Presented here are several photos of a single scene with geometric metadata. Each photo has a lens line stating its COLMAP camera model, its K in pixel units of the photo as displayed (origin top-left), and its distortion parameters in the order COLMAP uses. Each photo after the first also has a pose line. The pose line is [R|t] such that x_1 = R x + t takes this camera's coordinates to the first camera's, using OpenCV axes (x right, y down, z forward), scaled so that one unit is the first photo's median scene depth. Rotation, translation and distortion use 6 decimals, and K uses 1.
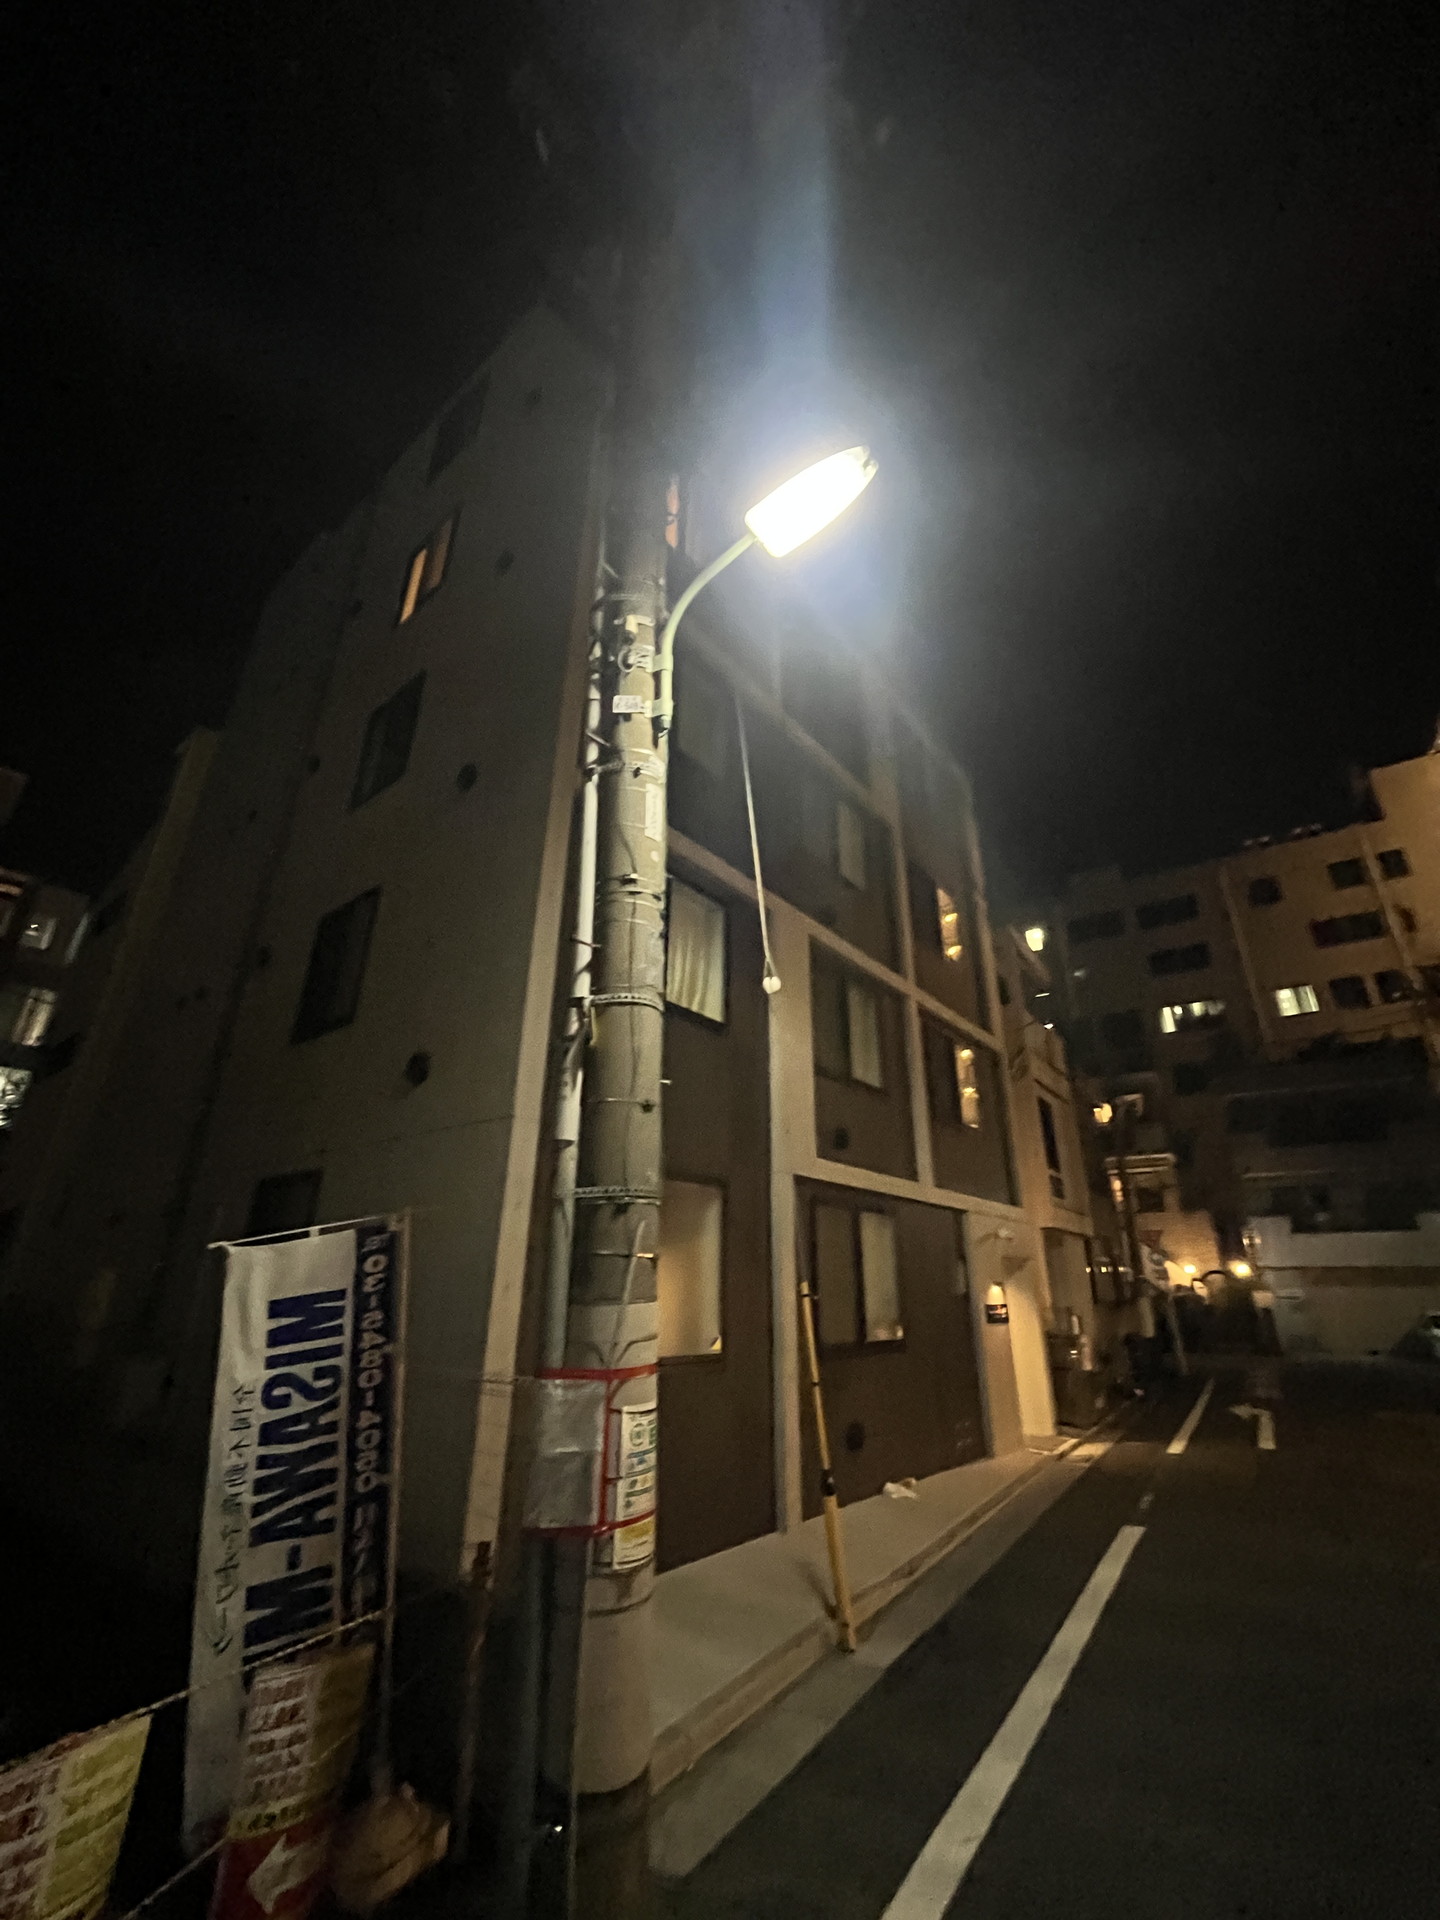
lens RADIAL K [[769.0, 0, 720.0], [0, 769.0, 960.0], [0, 0, 1]] dist [-0.004598, 0.000042]
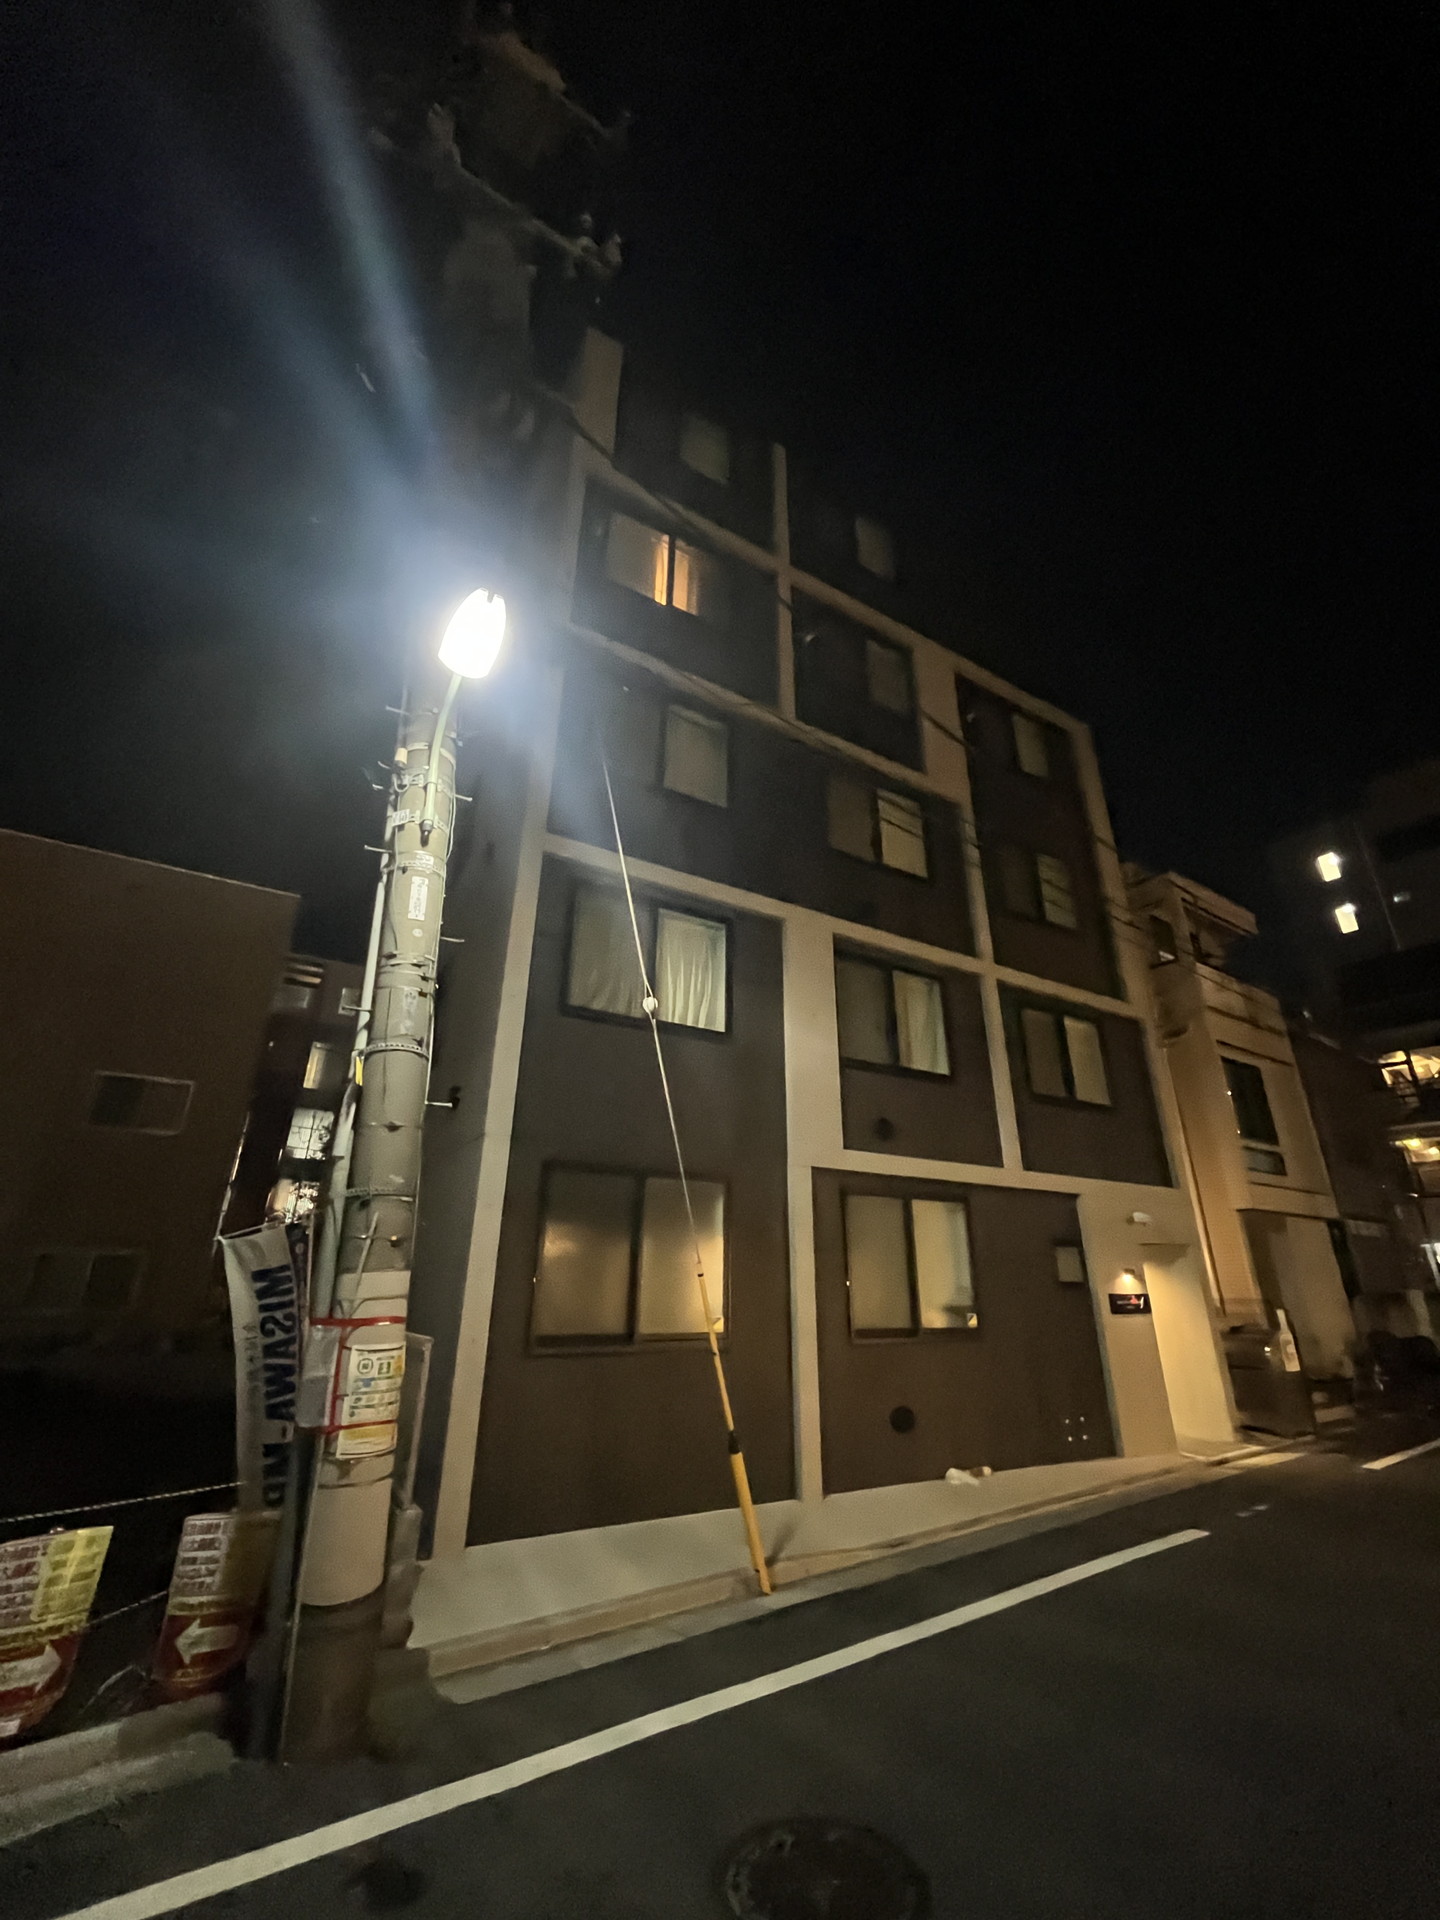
lens RADIAL K [[769.0, 0, 720.0], [0, 769.0, 960.0], [0, 0, 1]] dist [-0.004598, 0.000042]
pose [[0.936876, -0.138393, -0.321107, 0.800025], [0.138677, 0.990091, -0.022107, 0.010390], [0.320985, -0.023819, 0.946785, -0.065888]]
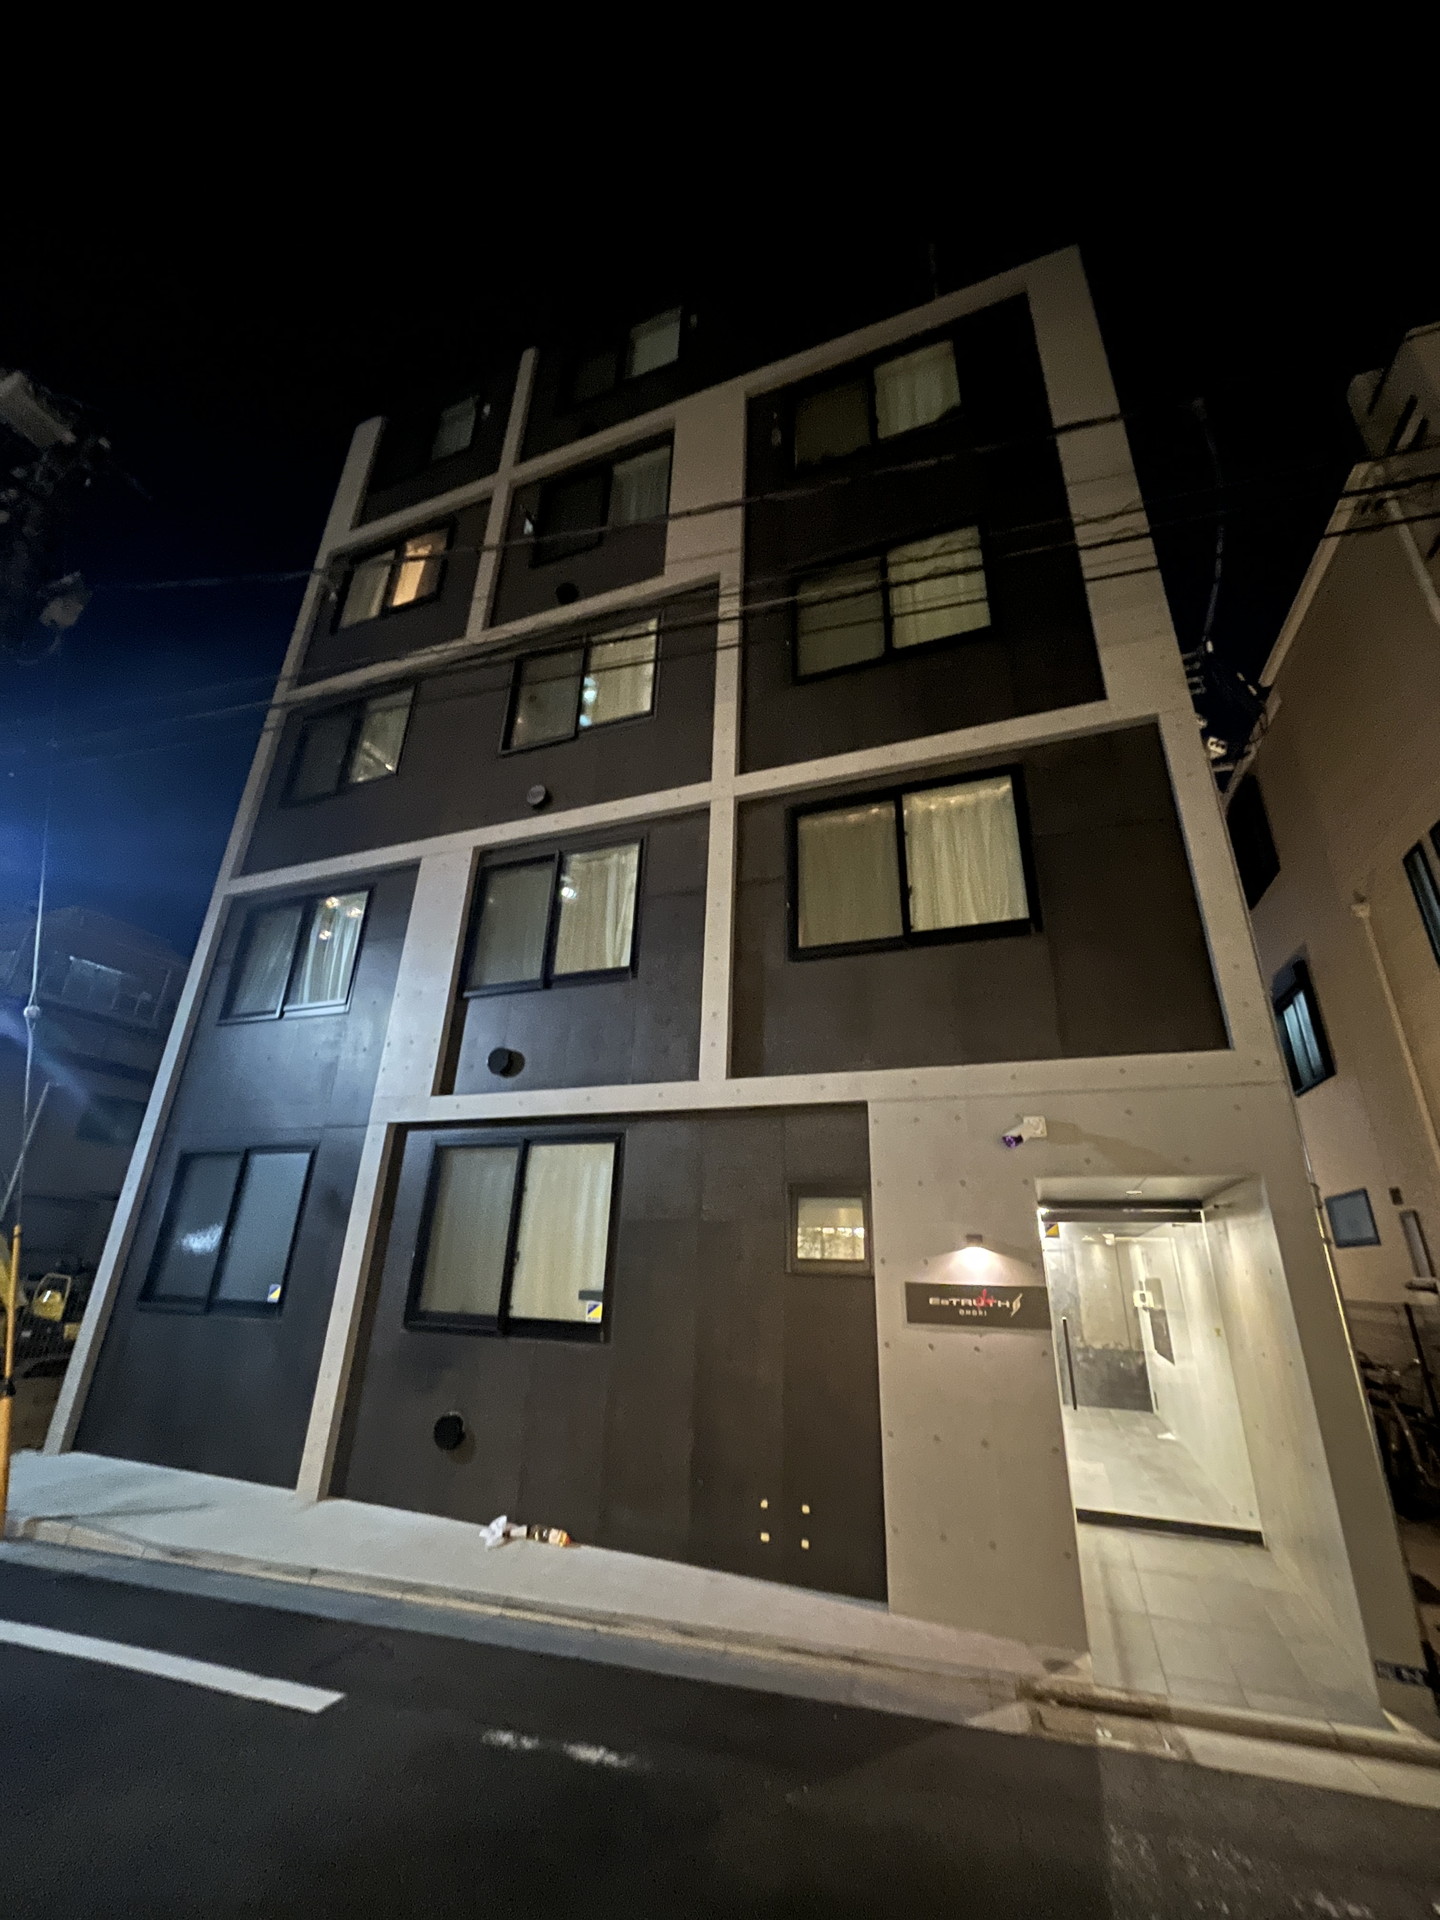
lens RADIAL K [[769.0, 0, 720.0], [0, 769.0, 960.0], [0, 0, 1]] dist [-0.004598, 0.000042]
pose [[0.307068, -0.358647, -0.881523, 2.479631], [0.351111, 0.903622, -0.245333, 1.056386], [0.884551, -0.234179, 0.403398, 2.314005]]
